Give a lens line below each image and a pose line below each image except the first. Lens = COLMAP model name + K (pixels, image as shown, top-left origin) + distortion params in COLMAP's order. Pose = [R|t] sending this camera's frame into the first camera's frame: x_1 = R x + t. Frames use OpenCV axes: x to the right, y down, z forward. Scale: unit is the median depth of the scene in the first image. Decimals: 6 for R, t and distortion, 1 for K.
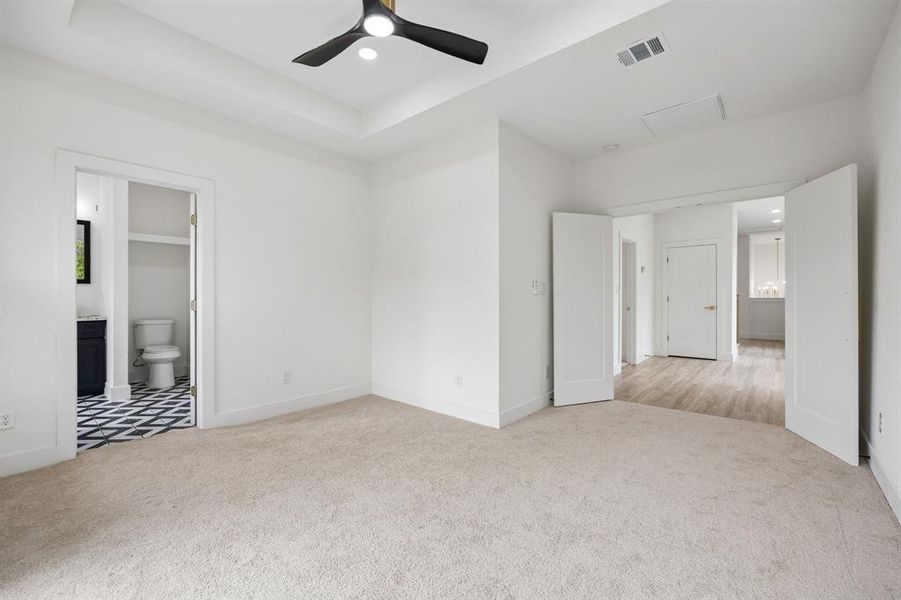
lens RADIAL K [[387.1, 0, 446.7], [0, 387.1, 293.4], [0, 0, 1]] dist [0.001180, 0.000653]
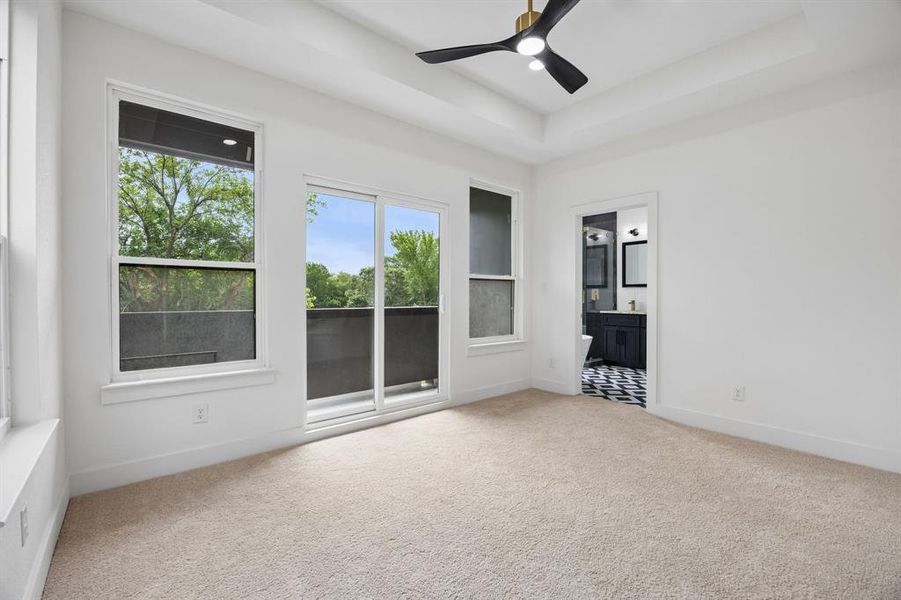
lens RADIAL K [[395.9, 0, 442.3], [0, 395.9, 295.0], [0, 0, 1]] dist [-0.011290, -0.000392]
pose [[-0.173108, -0.004034, -0.984895, 0.691129], [0.004423, 0.999978, -0.004873, 0.009803], [0.984893, -0.005199, -0.173086, 0.682576]]
